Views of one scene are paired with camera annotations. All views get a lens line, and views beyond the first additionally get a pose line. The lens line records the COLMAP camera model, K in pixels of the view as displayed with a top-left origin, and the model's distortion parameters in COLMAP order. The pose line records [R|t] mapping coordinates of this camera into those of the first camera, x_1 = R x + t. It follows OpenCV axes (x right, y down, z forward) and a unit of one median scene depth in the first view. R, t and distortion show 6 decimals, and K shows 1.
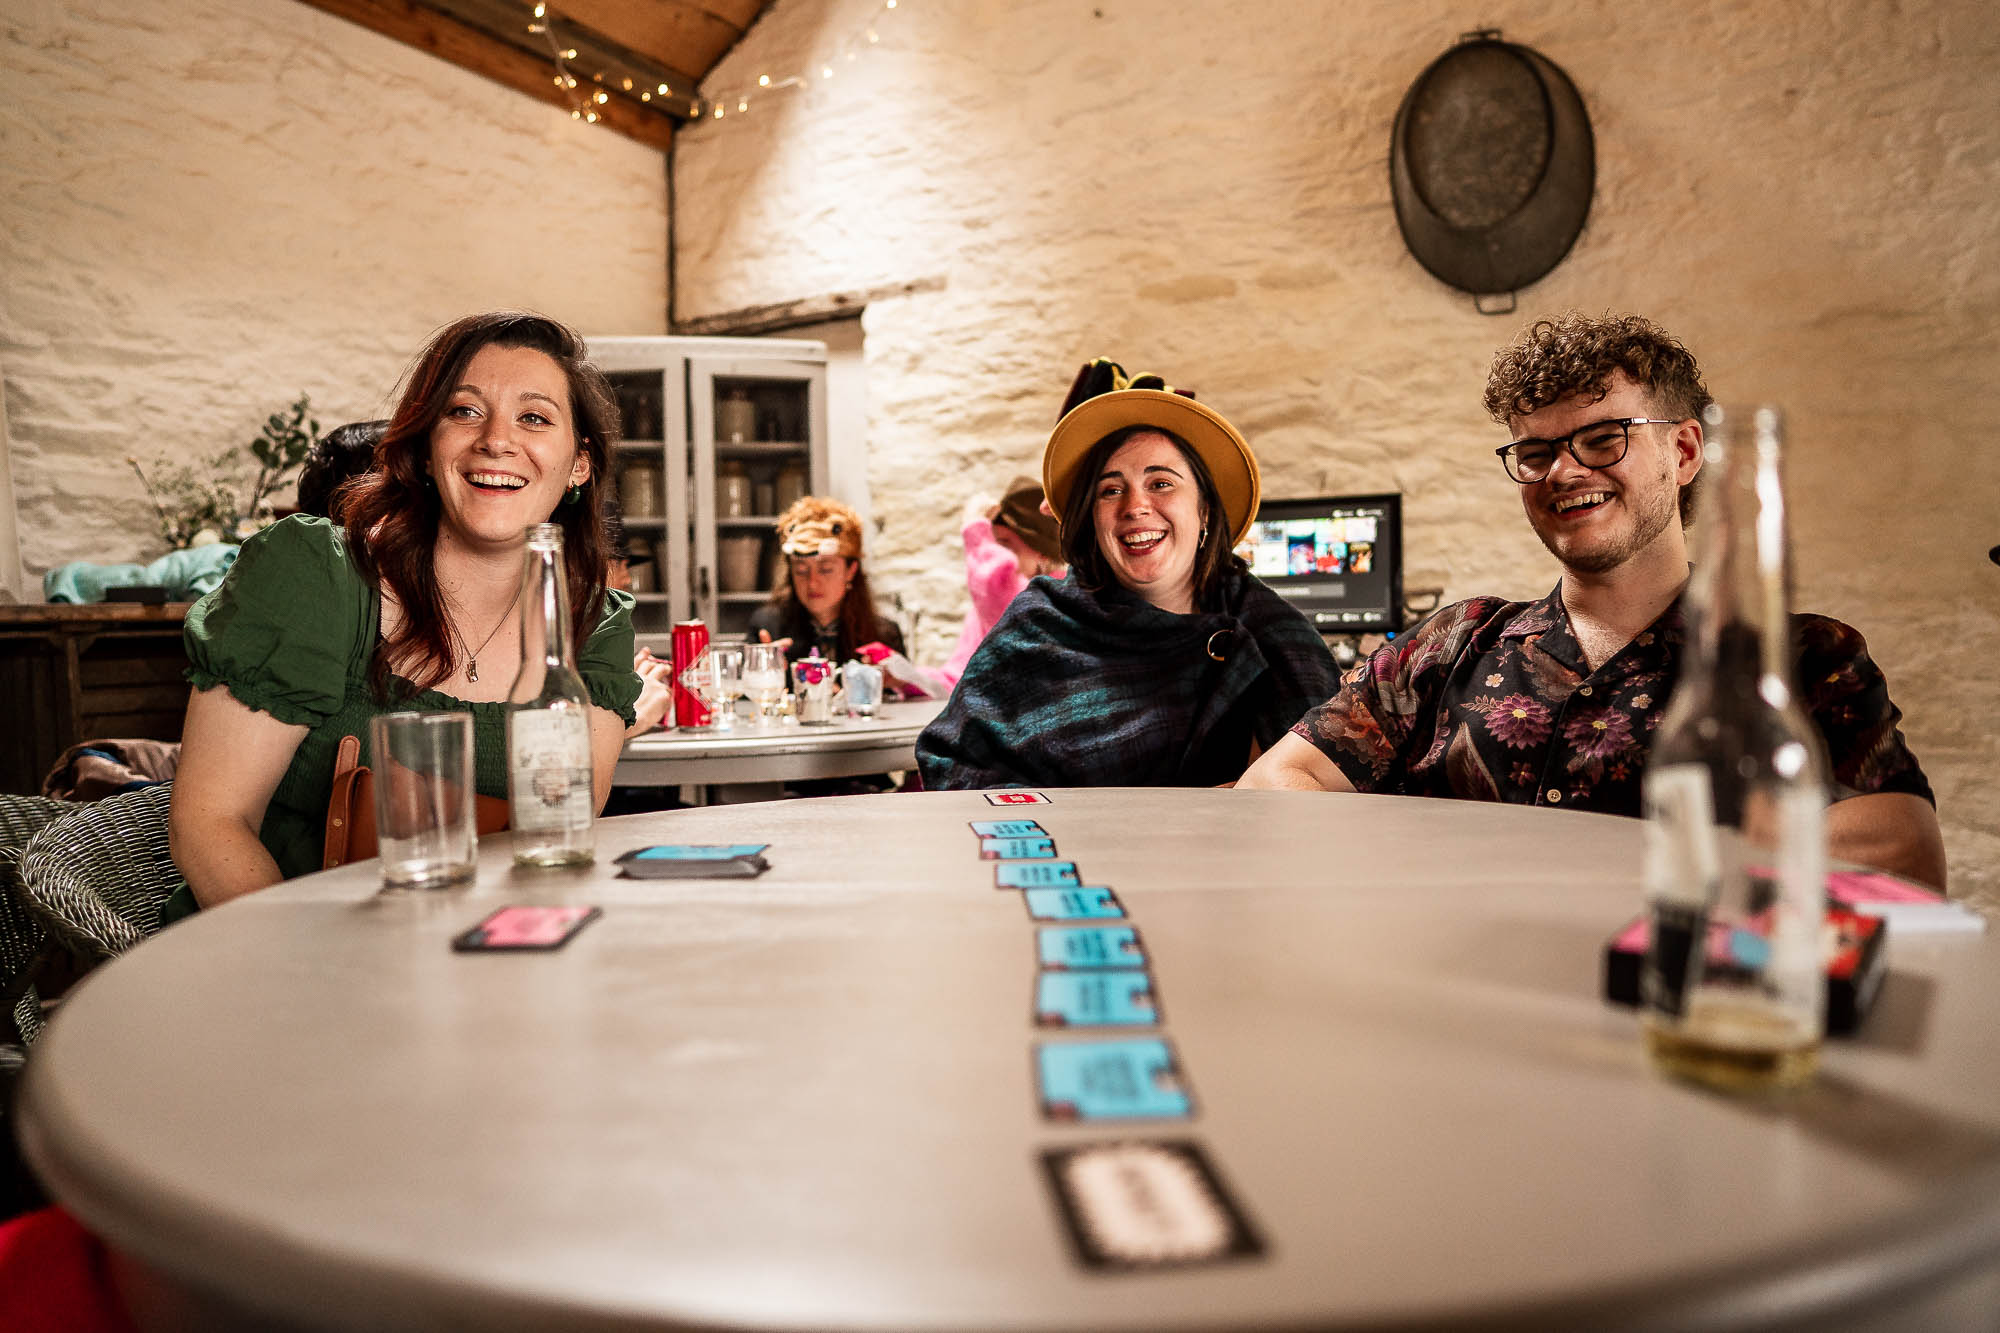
lens RADIAL K [[1362.5, 0, 1001.1], [0, 1362.5, 658.9], [0, 0, 1]] dist [-0.079254, 0.010981]
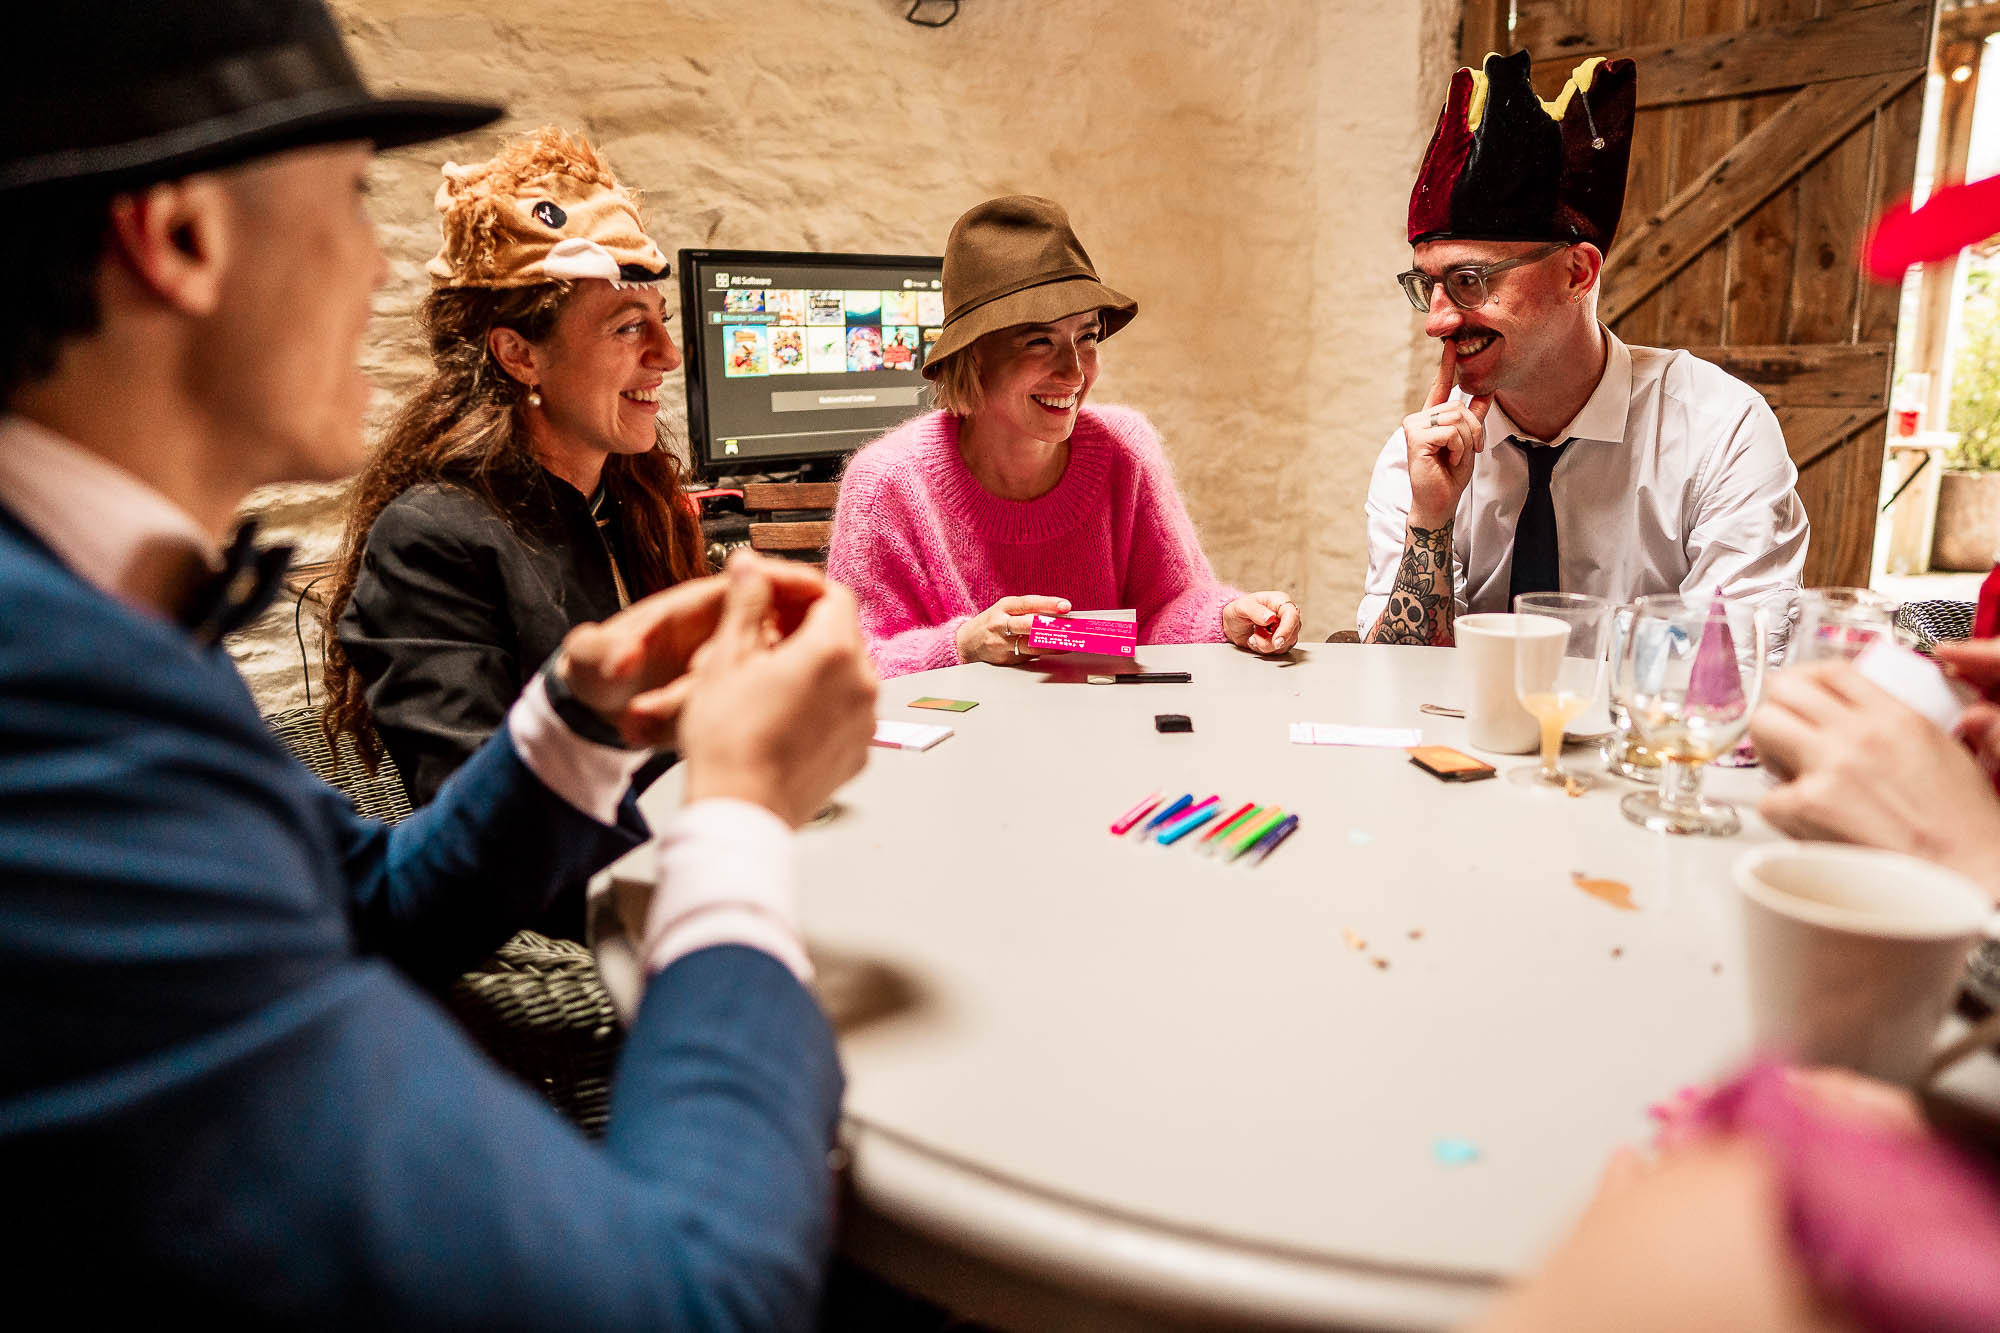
lens RADIAL K [[1362.5, 0, 999.3], [0, 1362.5, 668.9], [0, 0, 1]] dist [-0.079254, 0.010981]
pose [[0.359042, -0.192497, 0.913254, -0.365552], [0.041382, 0.980821, 0.190469, -0.041313], [-0.932403, -0.030595, 0.360122, 0.656845]]
